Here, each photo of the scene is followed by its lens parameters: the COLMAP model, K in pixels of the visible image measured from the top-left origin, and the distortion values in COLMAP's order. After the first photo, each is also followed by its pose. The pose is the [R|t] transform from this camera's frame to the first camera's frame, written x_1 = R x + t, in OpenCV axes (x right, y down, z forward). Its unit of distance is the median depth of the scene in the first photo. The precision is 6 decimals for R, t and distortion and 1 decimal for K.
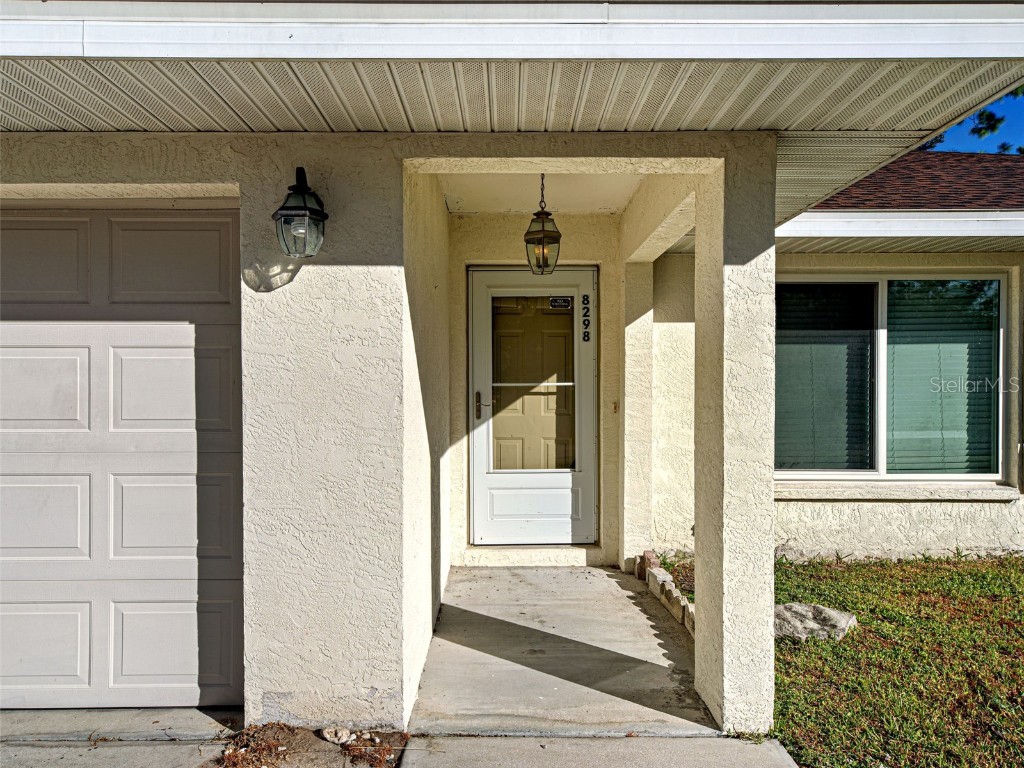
lens RADIAL K [[752.4, 0, 512.0], [0, 752.4, 384.0], [0, 0, 1]] dist [0.000990, 0.000639]
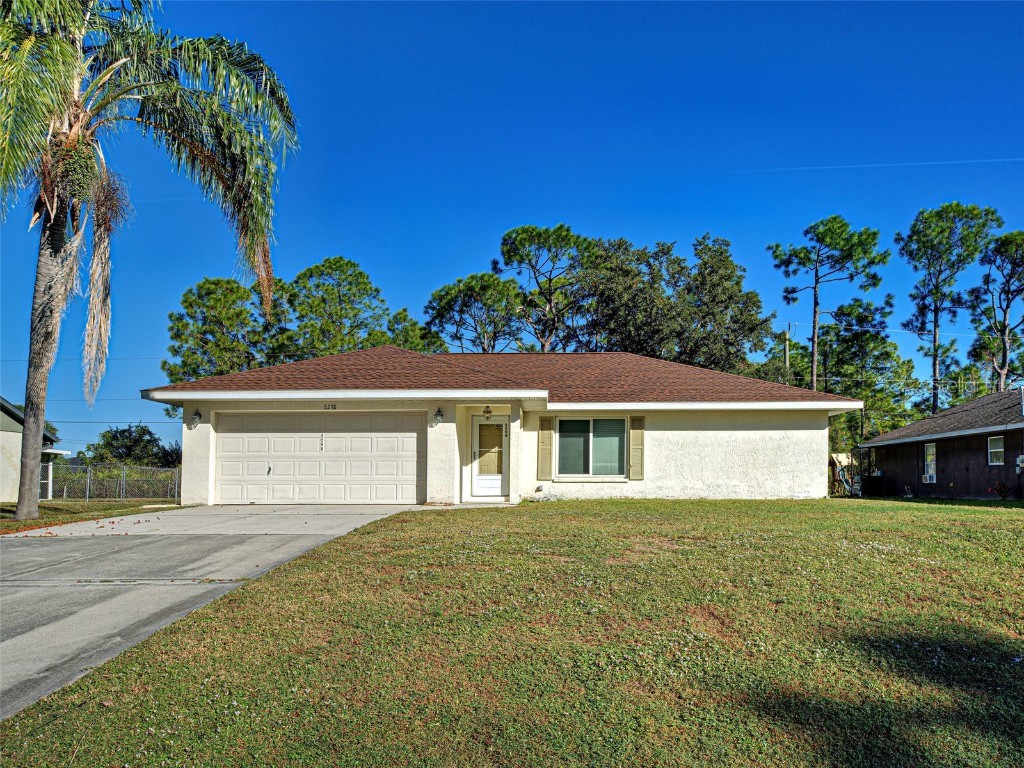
lens RADIAL K [[752.4, 0, 512.0], [0, 752.4, 384.0], [0, 0, 1]] dist [0.000990, 0.000639]
pose [[0.998602, -0.006596, -0.052452, 0.311726], [-0.000546, 0.990848, -0.134983, 0.170501], [0.052862, 0.134823, 0.989459, -2.472958]]
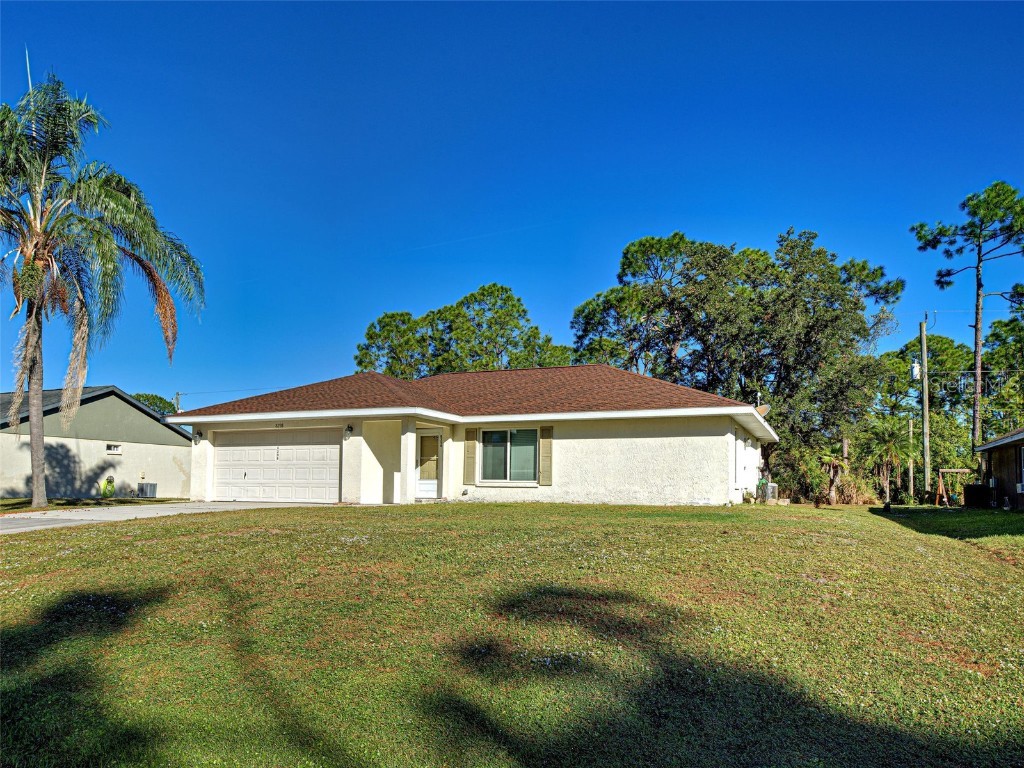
lens RADIAL K [[723.4, 0, 470.2], [0, 723.4, 377.7], [0, 0, 1]] dist [0.005796, 0.004117]
pose [[0.899349, -0.056232, -0.433599, 1.925539], [-0.011660, 0.988258, -0.152349, 0.163980], [0.437075, 0.142071, 0.888134, -2.400705]]
